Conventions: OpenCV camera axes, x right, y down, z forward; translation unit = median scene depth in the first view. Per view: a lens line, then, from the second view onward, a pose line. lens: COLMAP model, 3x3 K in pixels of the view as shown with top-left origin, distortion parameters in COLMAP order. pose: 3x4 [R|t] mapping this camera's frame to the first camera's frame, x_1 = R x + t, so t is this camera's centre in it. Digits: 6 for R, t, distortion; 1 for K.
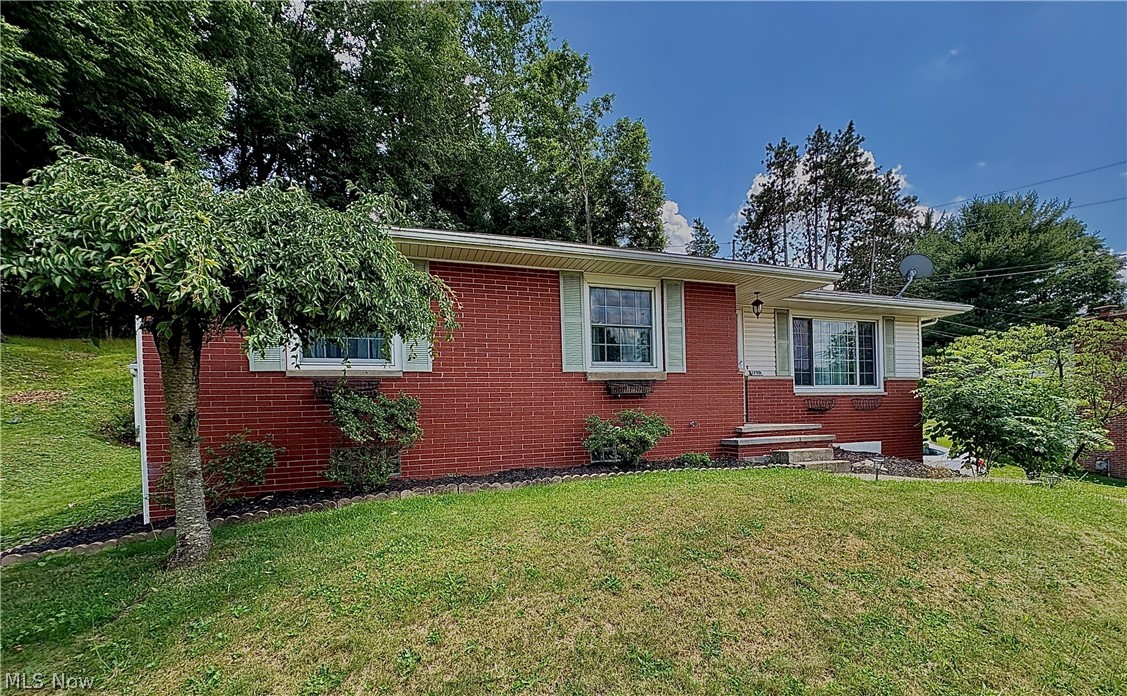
lens RADIAL K [[500.3, 0, 563.1], [0, 500.3, 419.8], [0, 0, 1]] dist [0.000064, -0.000073]
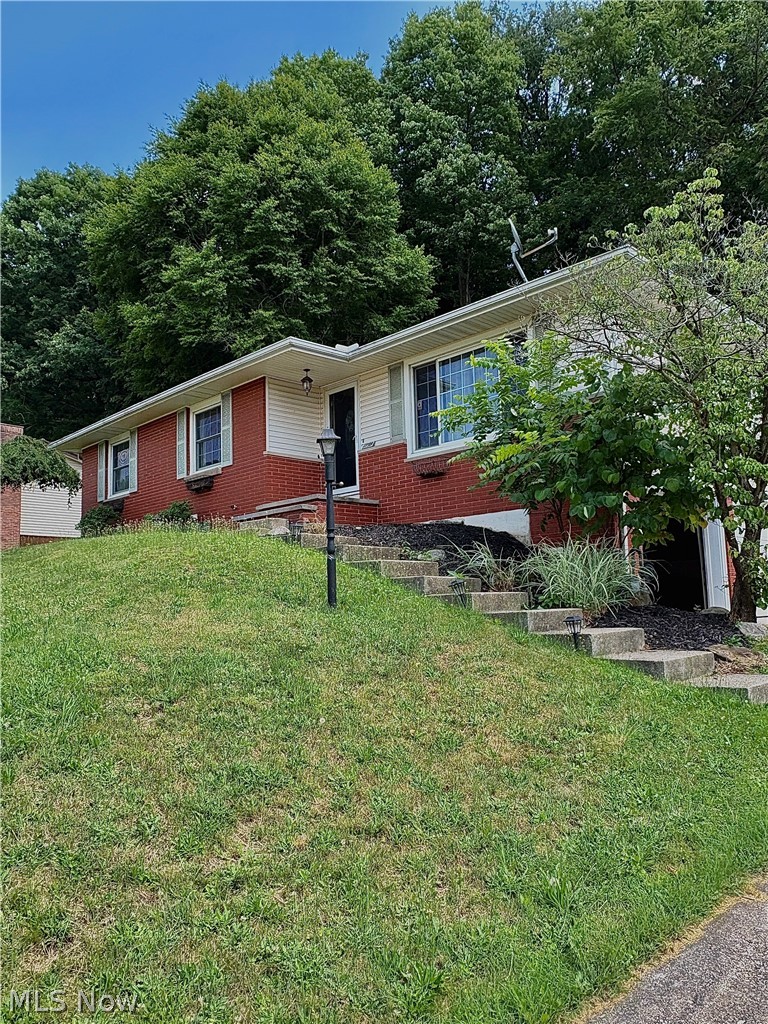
lens RADIAL K [[752.0, 0, 388.1], [0, 752.0, 515.0], [0, 0, 1]] dist [0.002921, 0.000310]
pose [[0.406100, -0.090569, -0.909330, 1.489698], [0.006563, 0.995340, -0.096205, 0.147966], [0.913805, 0.033101, 0.404802, 0.460887]]
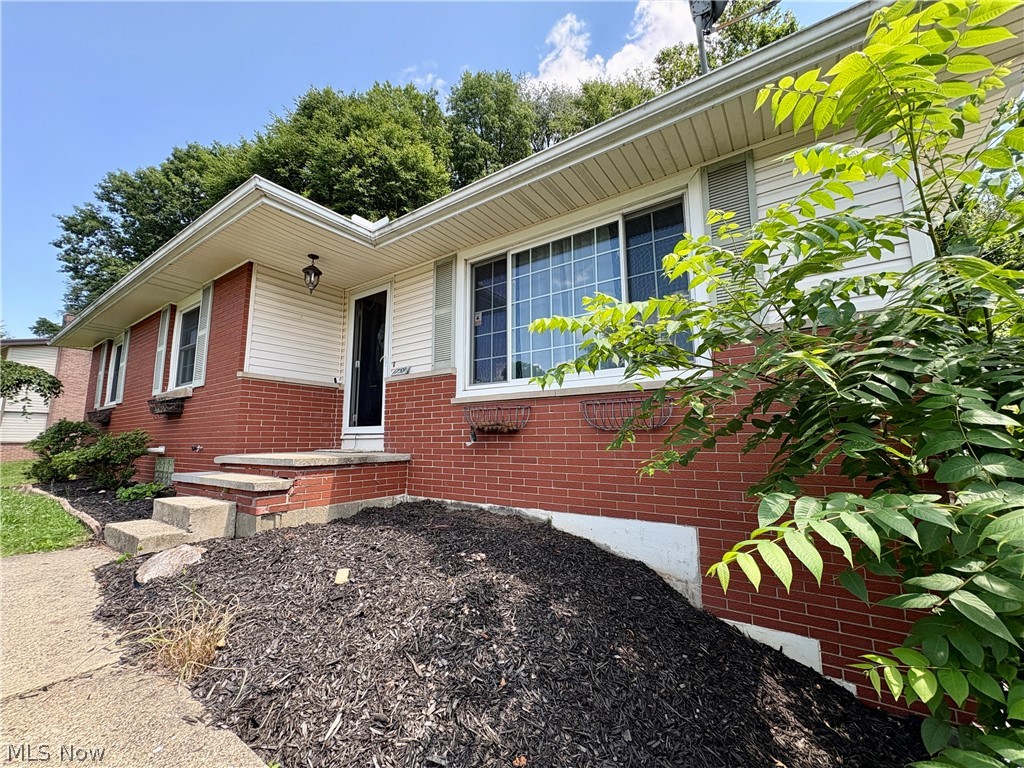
lens RADIAL K [[408.2, 0, 513.3], [0, 408.2, 384.4], [0, 0, 1]] dist [0.000650, -0.000140]
pose [[0.571323, -0.088548, -0.815935, 0.812404], [-0.021408, 0.992217, -0.122669, -0.017715], [0.820446, 0.087552, 0.564981, 0.773525]]
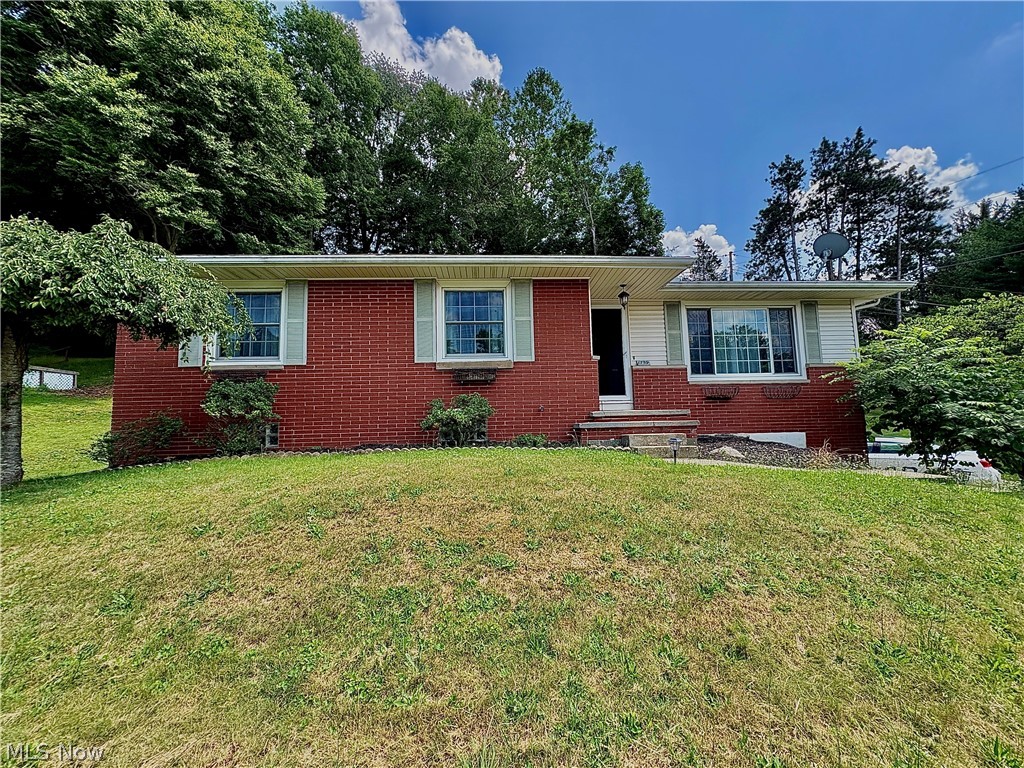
lens RADIAL K [[408.2, 0, 513.3], [0, 408.2, 384.4], [0, 0, 1]] dist [0.000650, -0.000140]
pose [[0.955476, -0.021401, -0.294291, 0.339276], [-0.006765, 0.995516, -0.094356, 0.029662], [0.294991, 0.092146, 0.951046, 0.108135]]
